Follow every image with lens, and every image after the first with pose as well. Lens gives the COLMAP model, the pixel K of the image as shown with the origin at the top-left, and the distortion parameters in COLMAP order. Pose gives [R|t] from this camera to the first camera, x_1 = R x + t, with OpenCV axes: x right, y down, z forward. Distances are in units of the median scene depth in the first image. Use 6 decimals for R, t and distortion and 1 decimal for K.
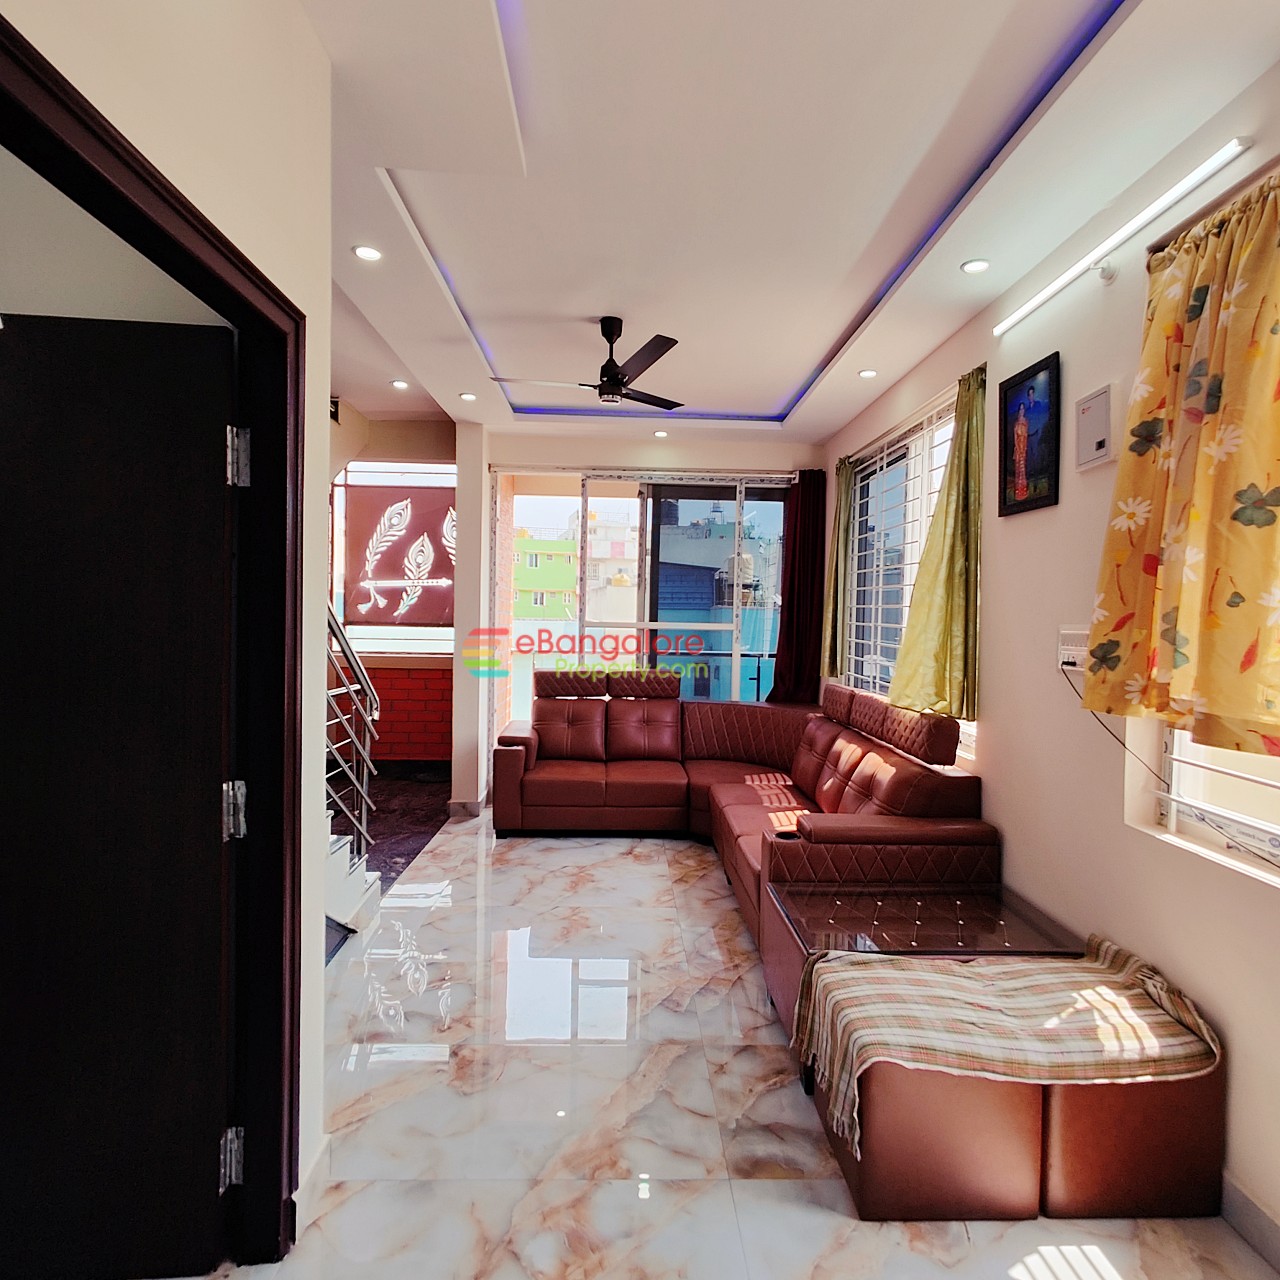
lens RADIAL K [[762.4, 0, 642.2], [0, 762.4, 634.2], [0, 0, 1]] dist [0.004730, 0.012768]
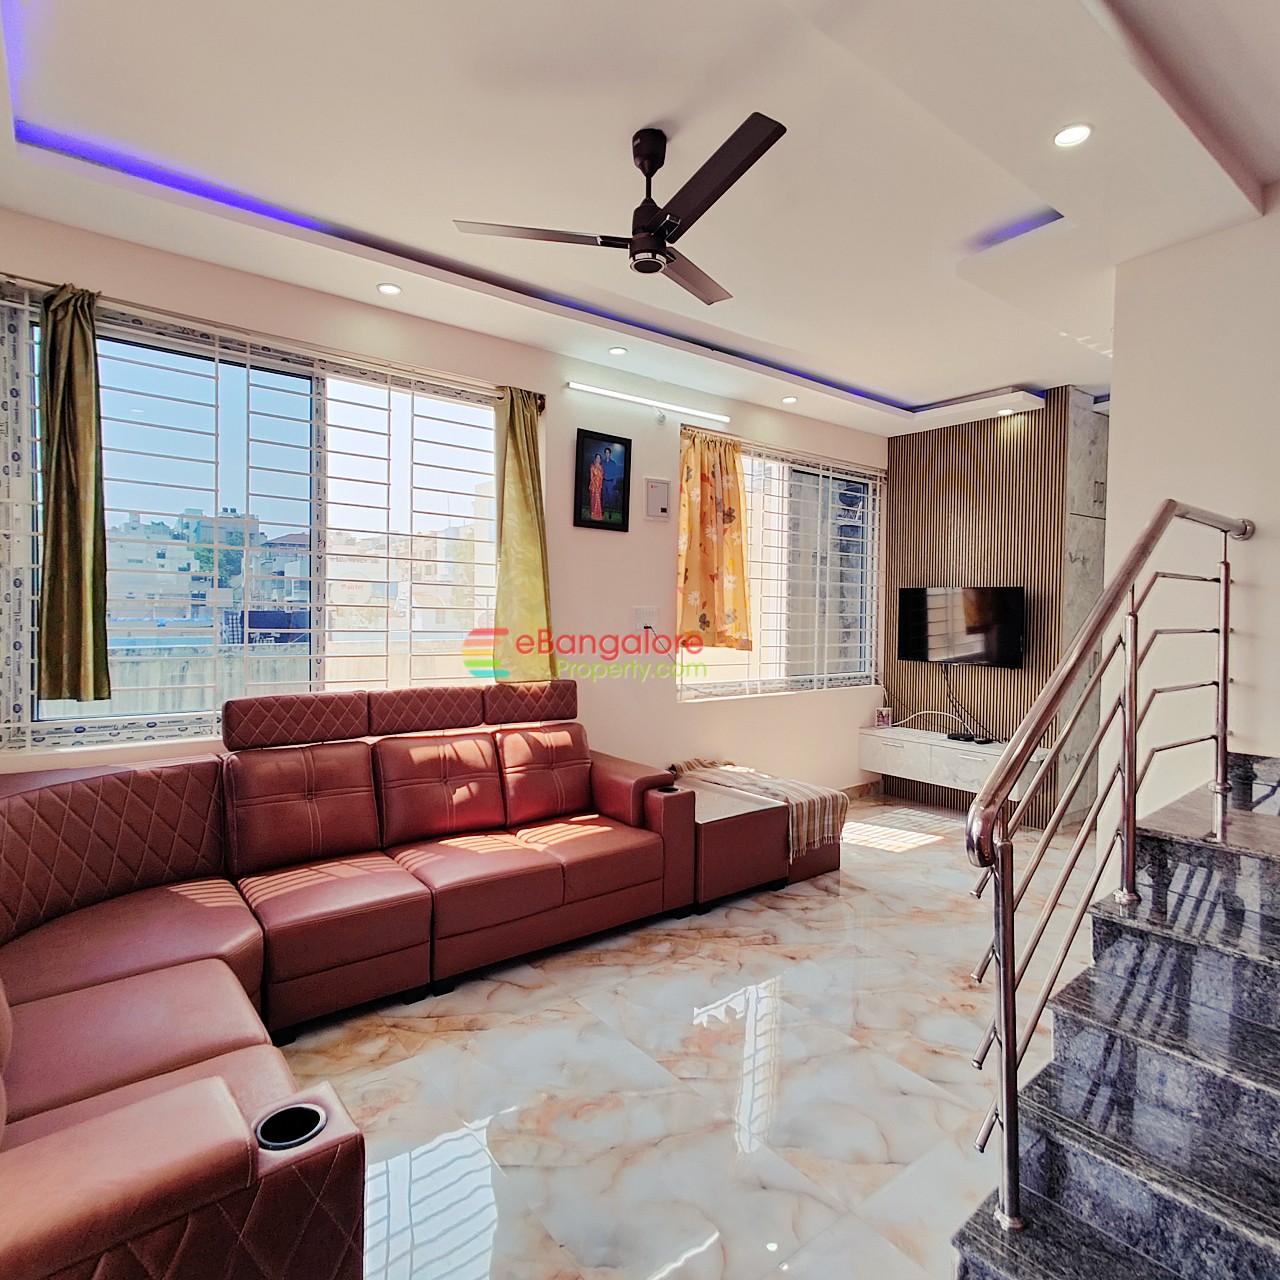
lens RADIAL K [[762.4, 0, 640.7], [0, 762.4, 643.2], [0, 0, 1]] dist [0.004730, 0.012768]
pose [[-0.600201, -0.058302, 0.797721, -0.736788], [-0.005467, 0.997616, 0.068799, -0.042006], [-0.799830, 0.036932, -0.599089, 1.821656]]
